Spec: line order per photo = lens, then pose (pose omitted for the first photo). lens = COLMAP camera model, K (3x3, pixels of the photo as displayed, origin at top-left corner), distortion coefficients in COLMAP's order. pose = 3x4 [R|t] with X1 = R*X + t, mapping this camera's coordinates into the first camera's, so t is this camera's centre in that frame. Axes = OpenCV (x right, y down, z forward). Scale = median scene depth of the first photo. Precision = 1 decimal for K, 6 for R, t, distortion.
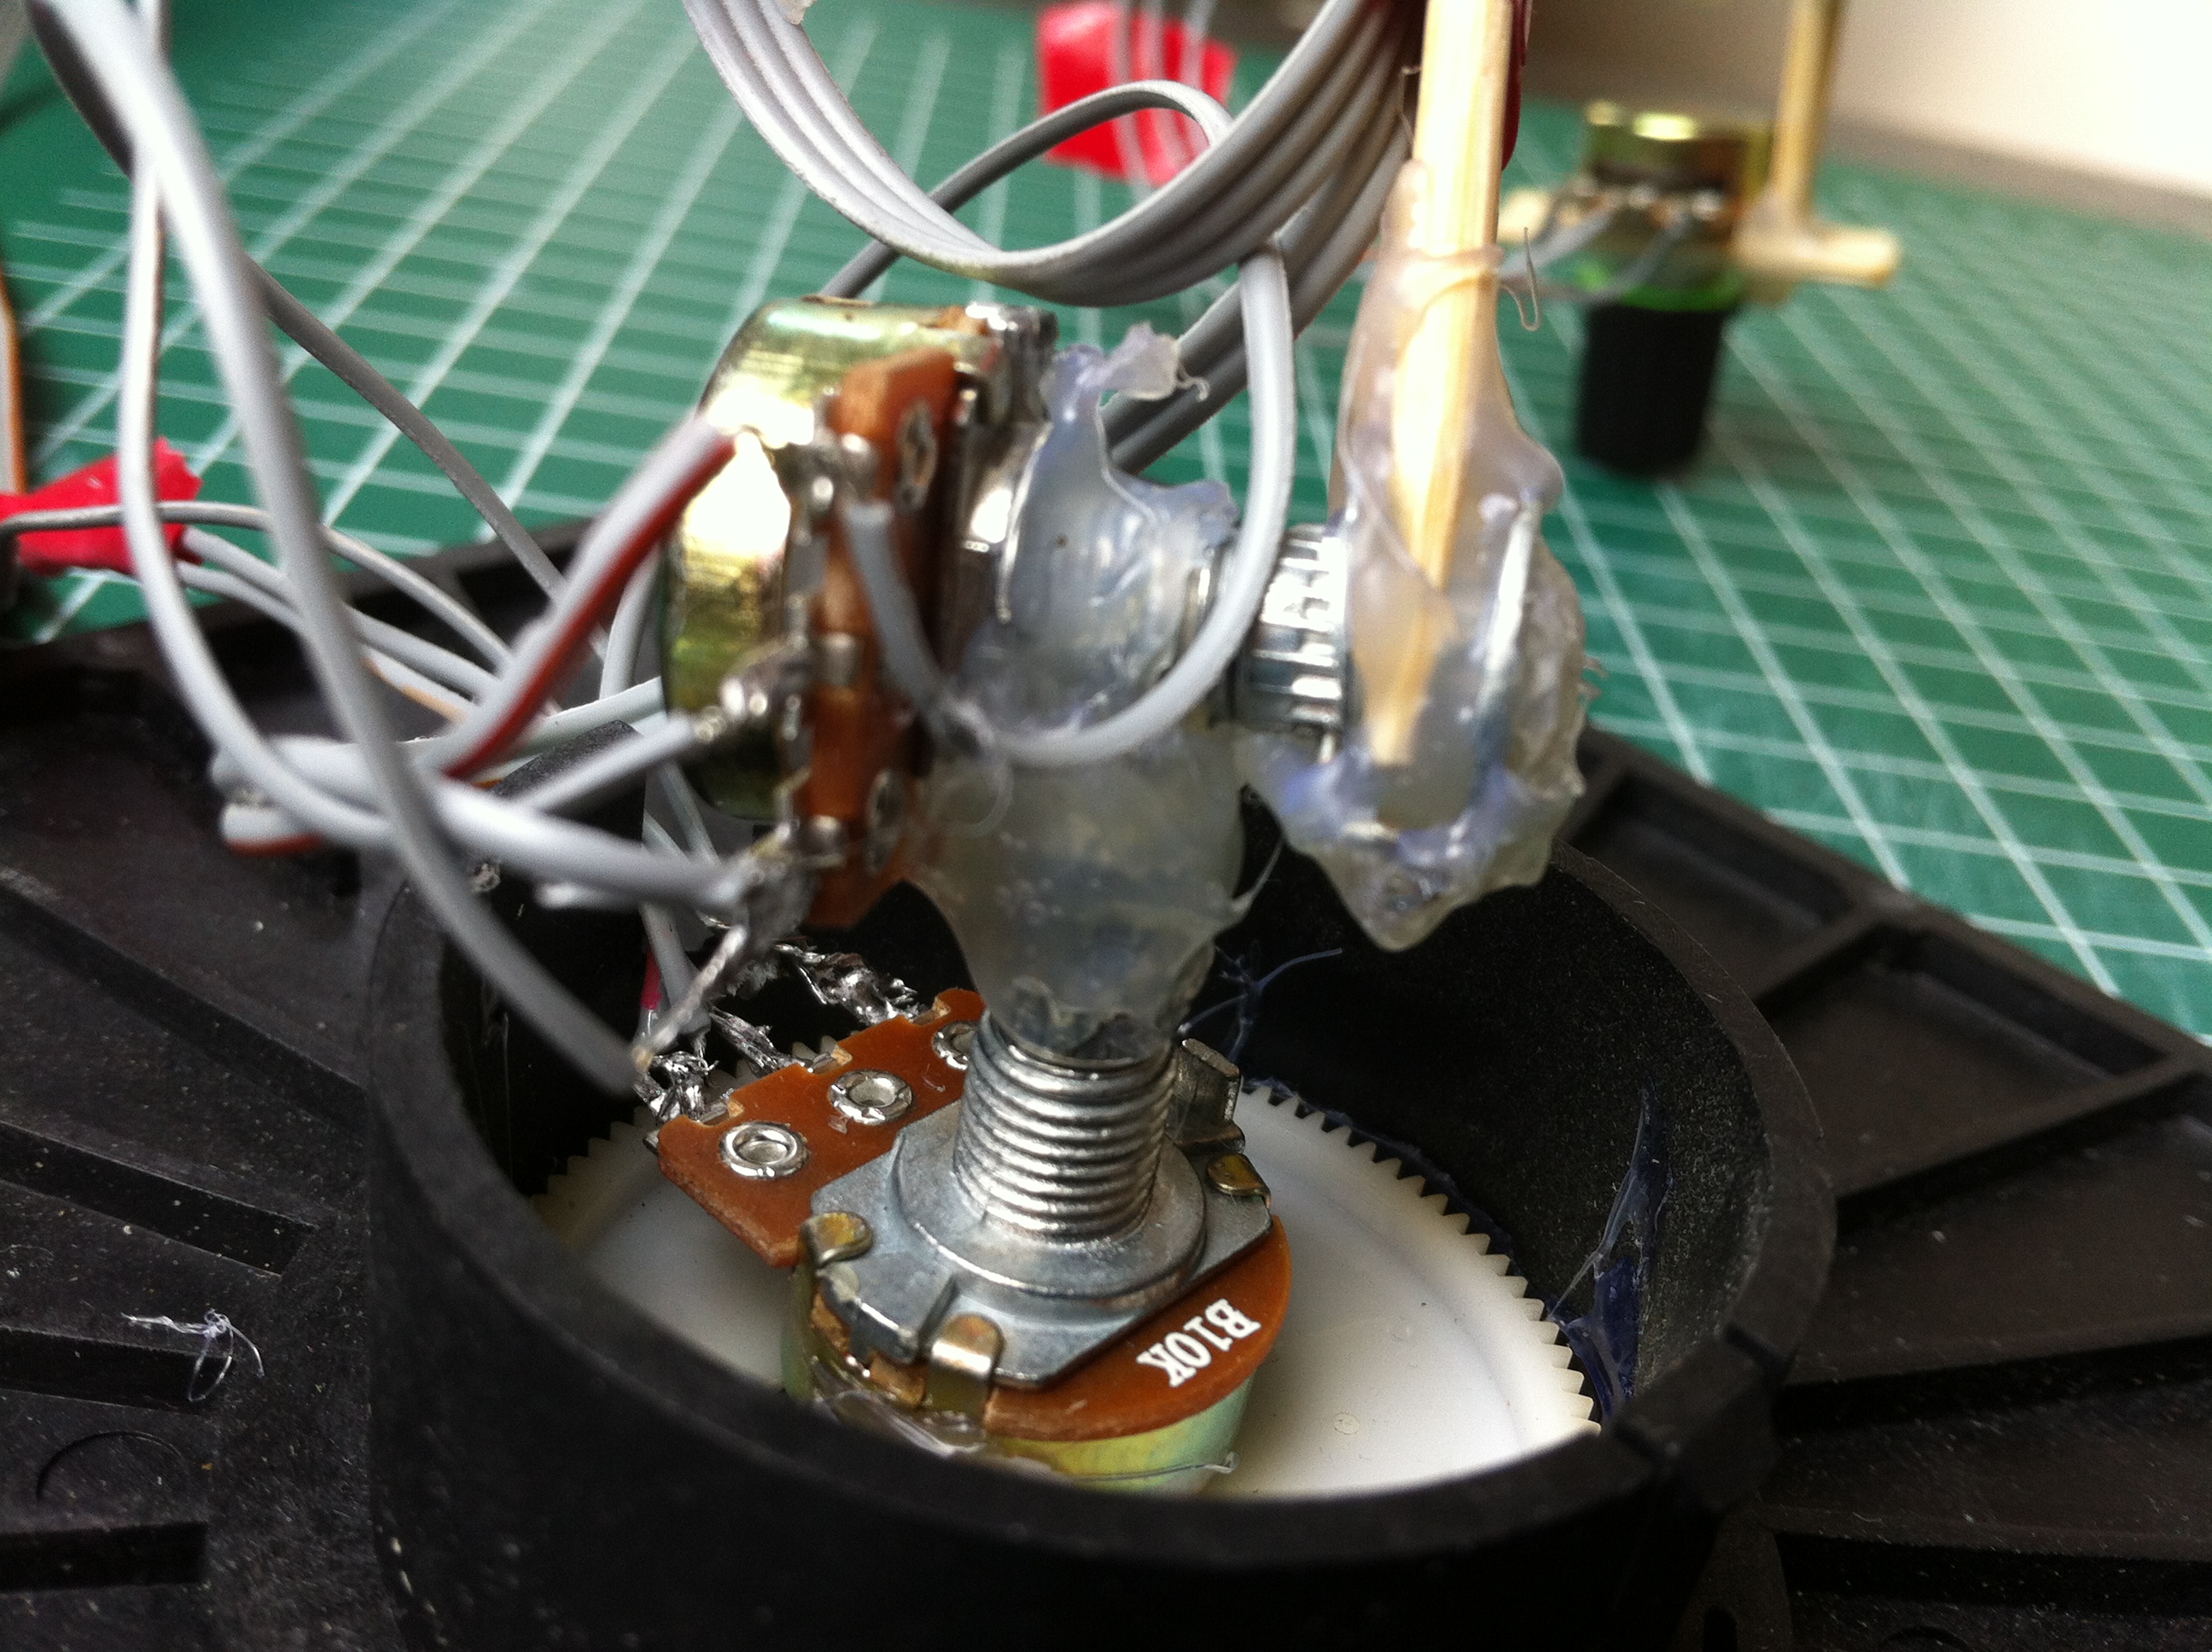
lens RADIAL K [[2225.7, 0, 1106.0], [0, 2225.7, 826.0], [0, 0, 1]] dist [0.072001, -0.362235]
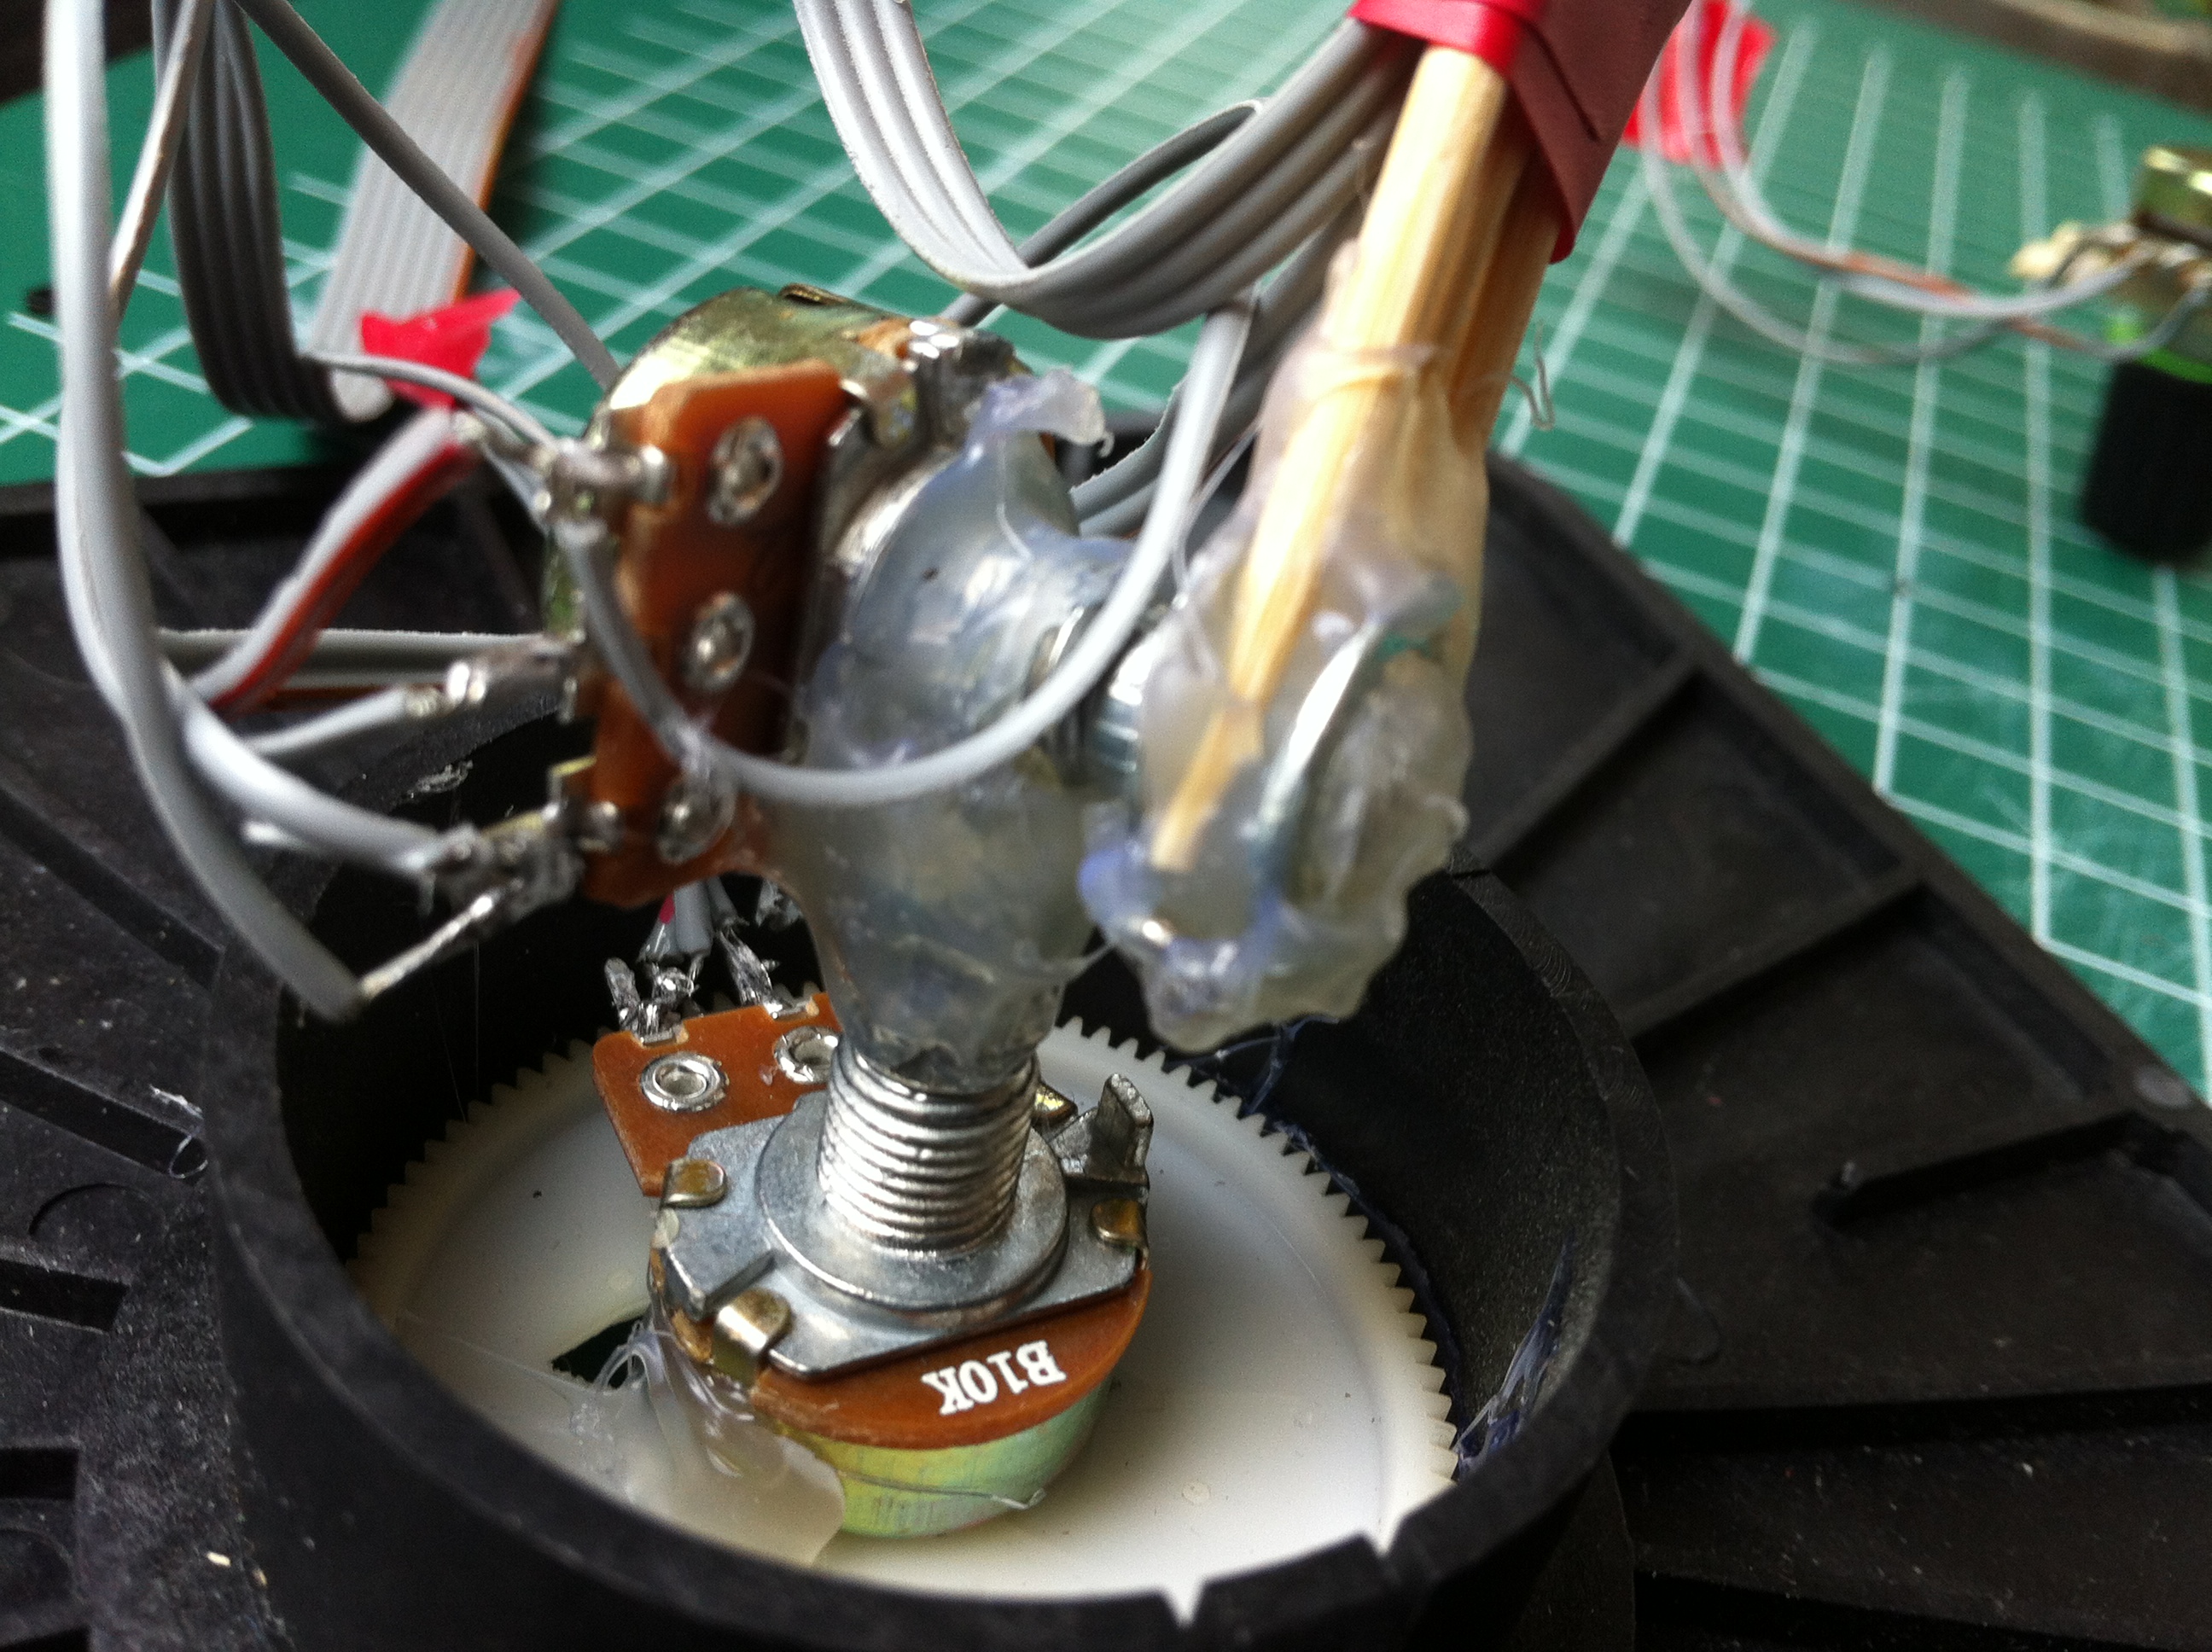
lens RADIAL K [[2226.6, 0, 1104.9], [0, 2226.6, 837.9], [0, 0, 1]] dist [0.063403, -0.379918]
pose [[0.938806, 0.213783, -0.270073, 0.313492], [-0.198429, 0.976572, 0.083264, -0.100558], [0.281546, -0.024578, 0.959233, 0.060280]]
